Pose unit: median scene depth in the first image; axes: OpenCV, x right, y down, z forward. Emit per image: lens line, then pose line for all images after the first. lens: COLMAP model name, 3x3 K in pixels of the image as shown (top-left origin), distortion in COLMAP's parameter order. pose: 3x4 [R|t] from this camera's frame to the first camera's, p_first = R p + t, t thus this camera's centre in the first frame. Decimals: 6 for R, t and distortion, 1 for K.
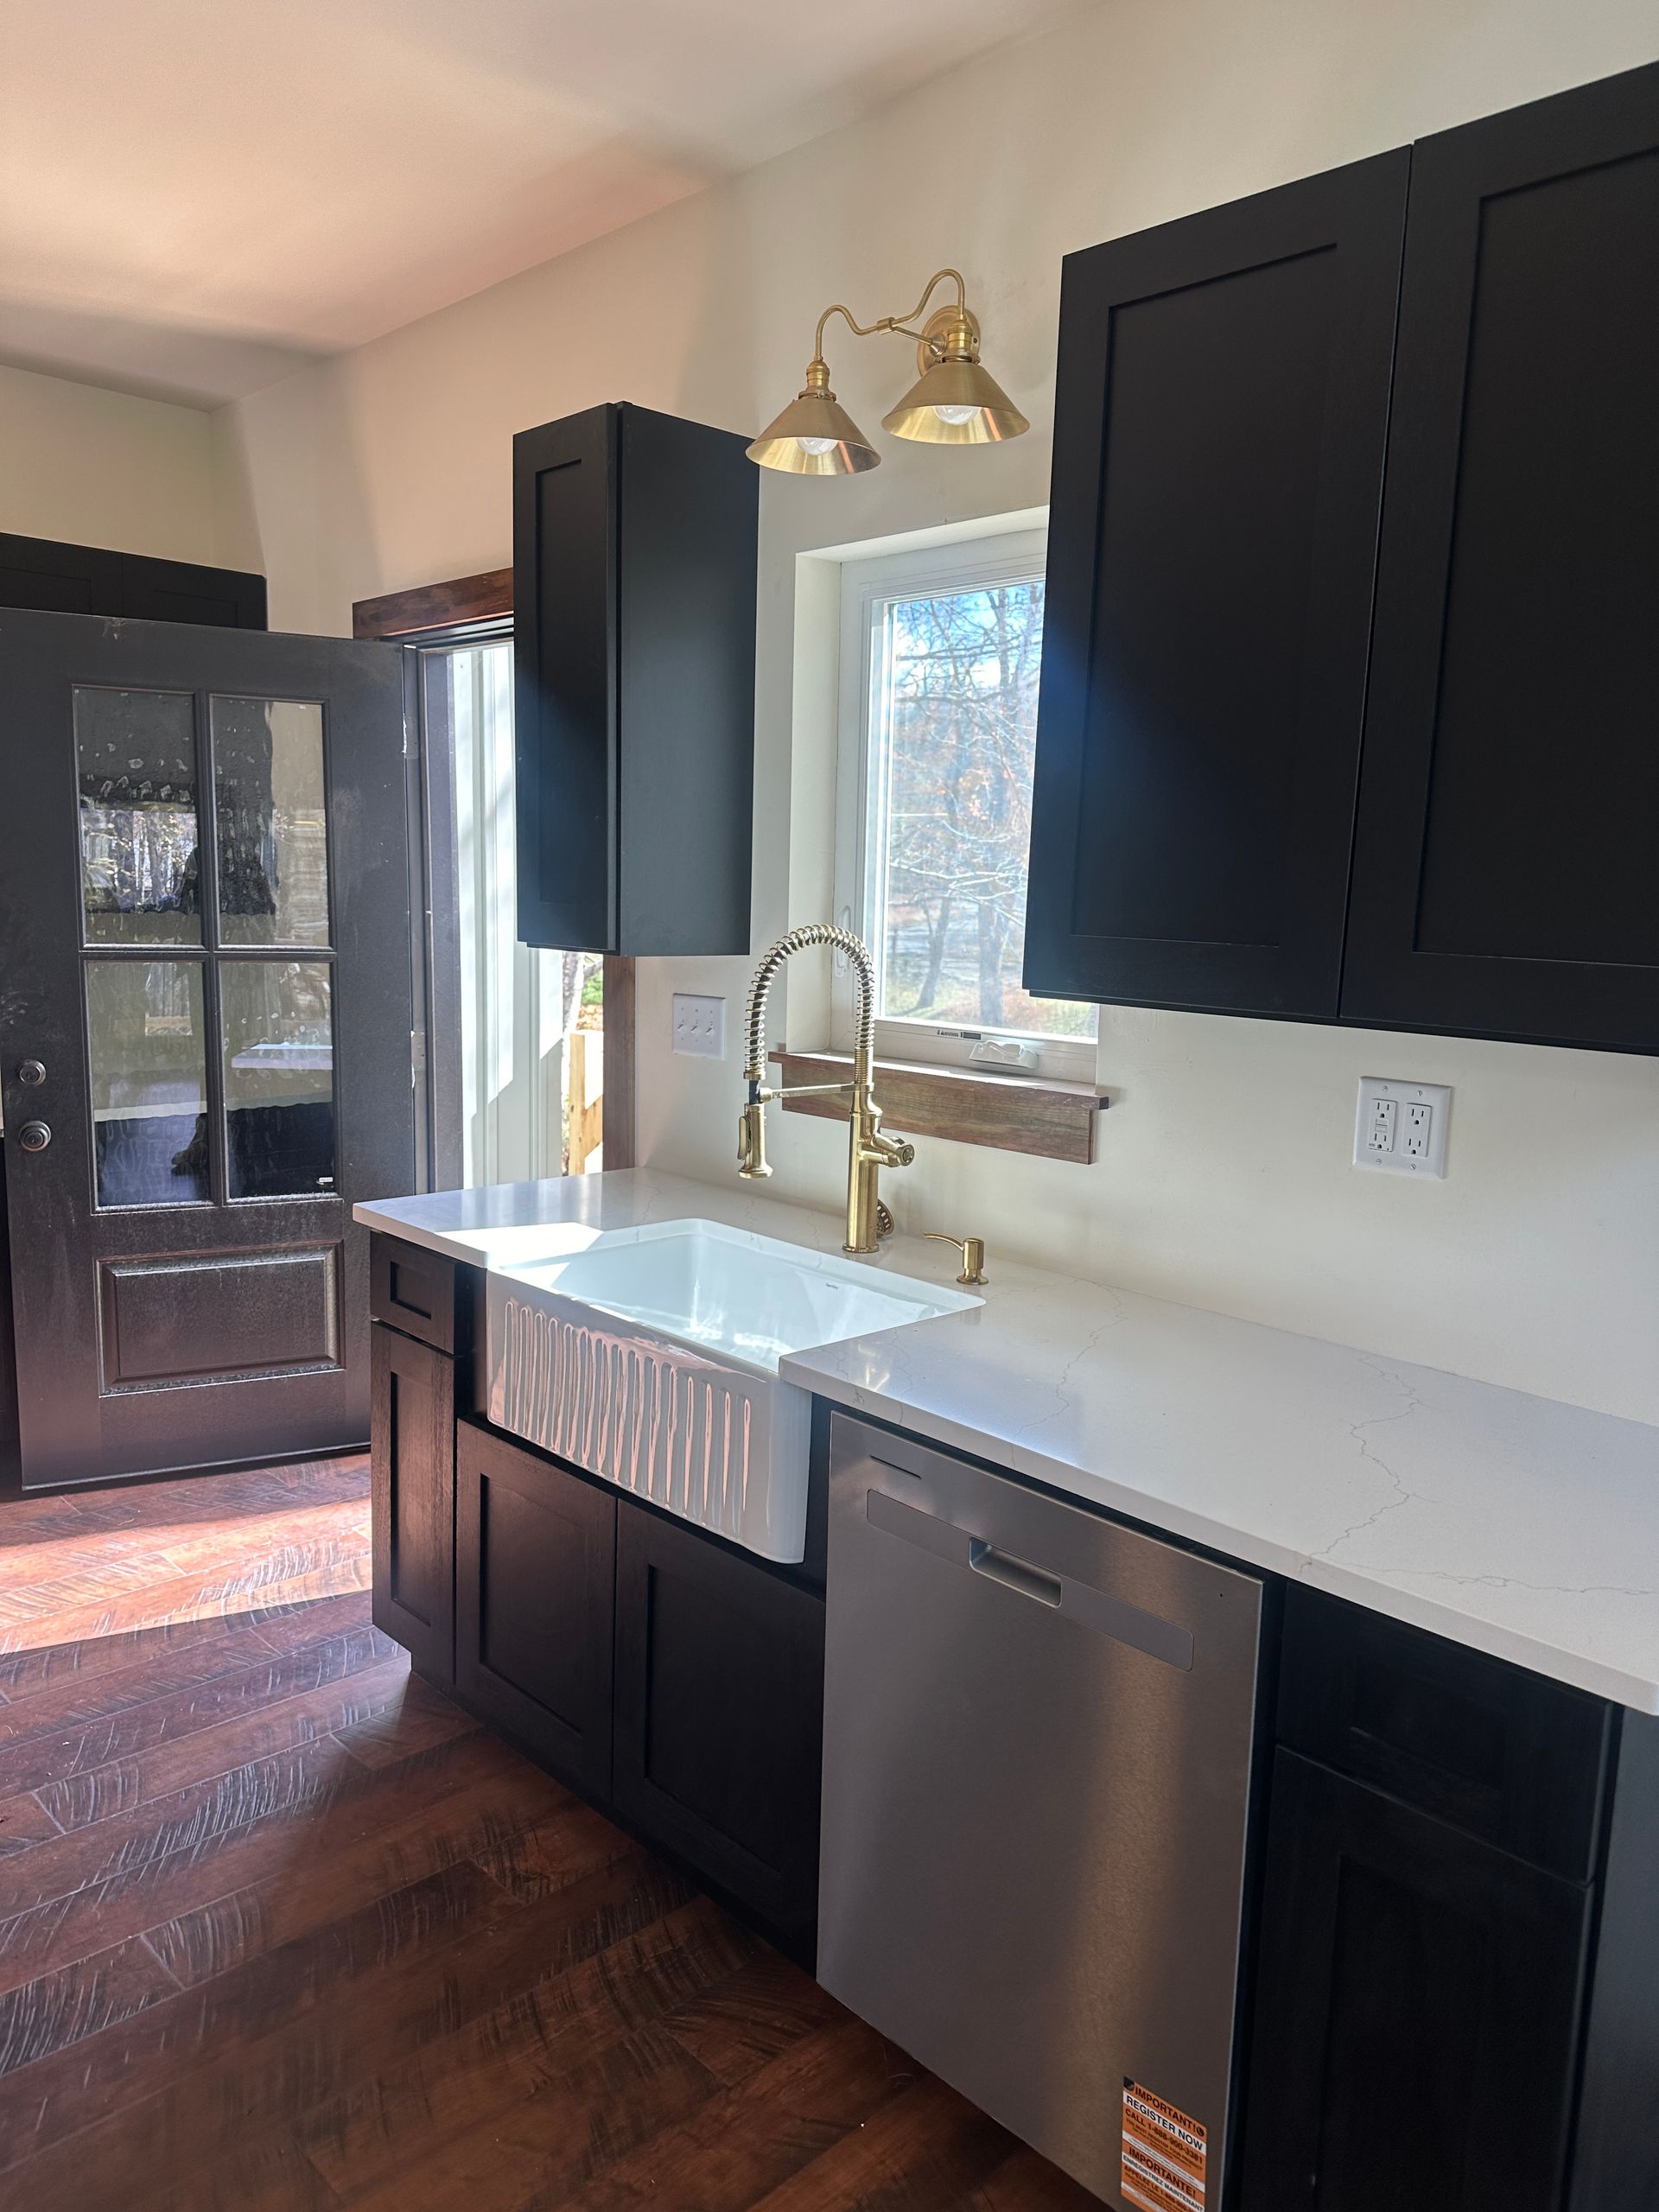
lens RADIAL K [[1505.7, 0, 831.0], [0, 1505.7, 1083.6], [0, 0, 1]] dist [0.080958, -0.125365]
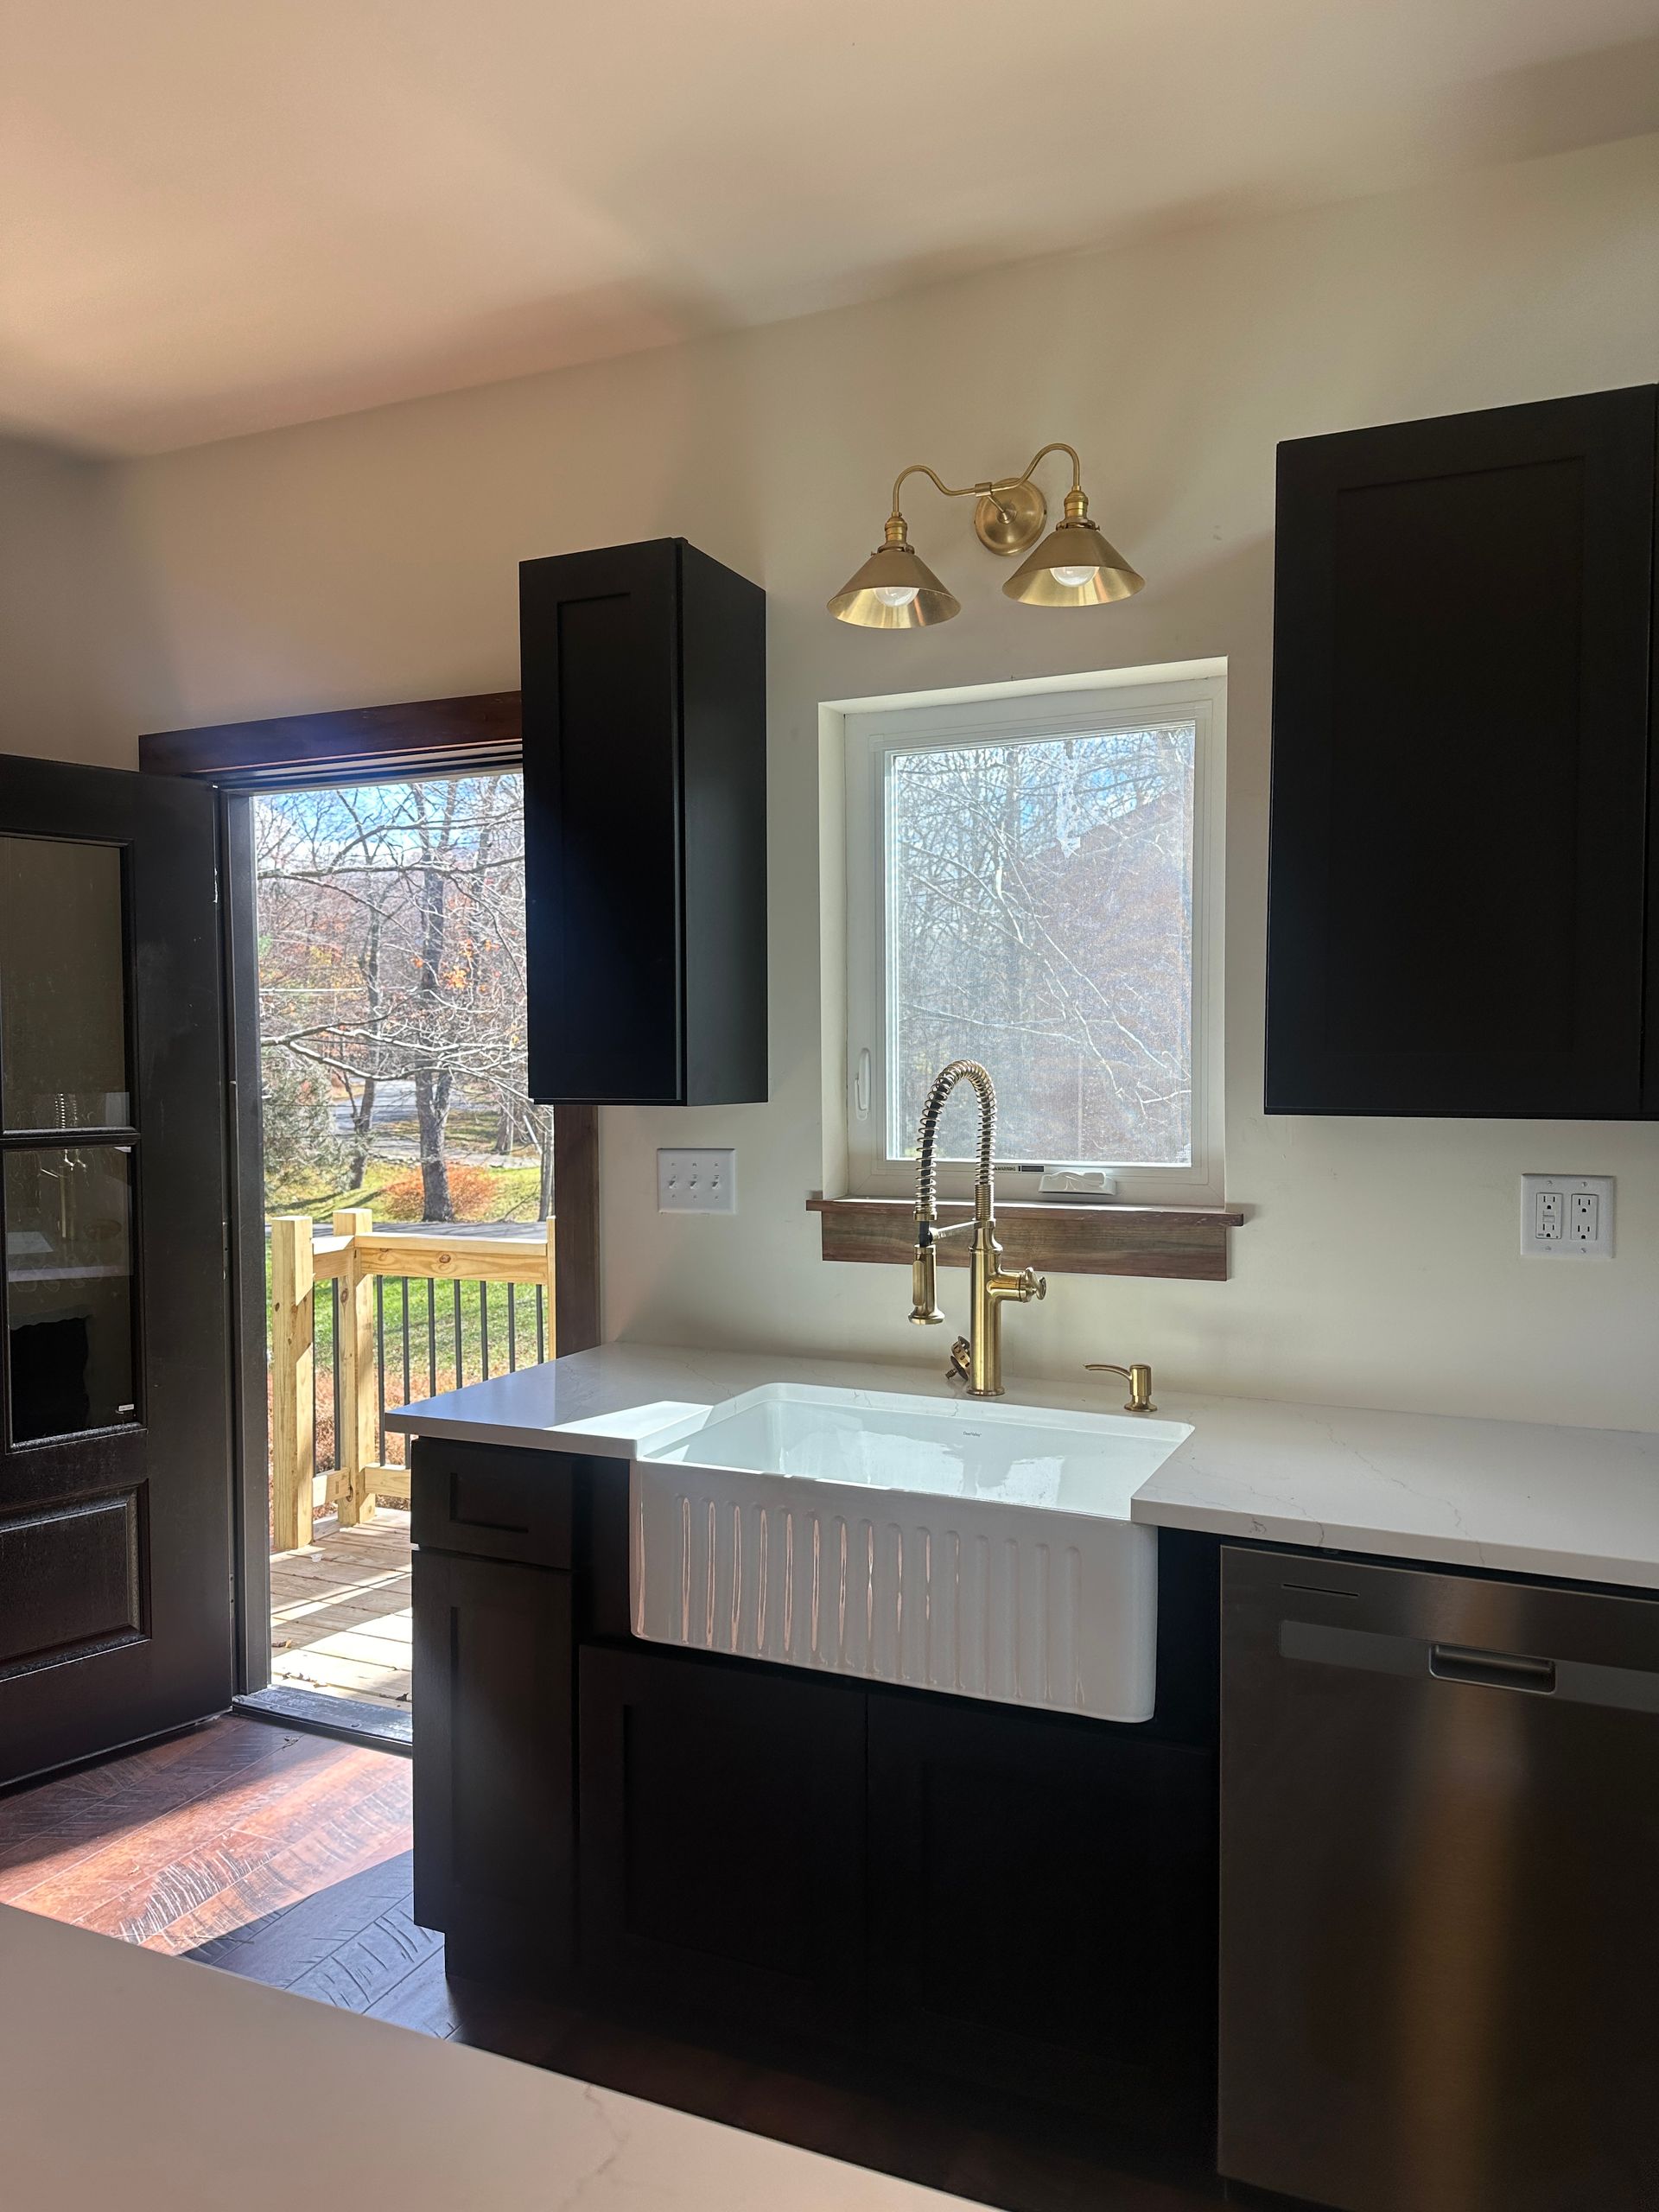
lens RADIAL K [[1517.1, 0, 822.7], [0, 1517.1, 1092.6], [0, 0, 1]] dist [0.082790, -0.106789]
pose [[0.933363, -0.041572, 0.356518, -0.414829], [0.079227, 0.992633, -0.091670, -0.000351], [-0.350080, 0.113807, 0.929780, 0.100692]]
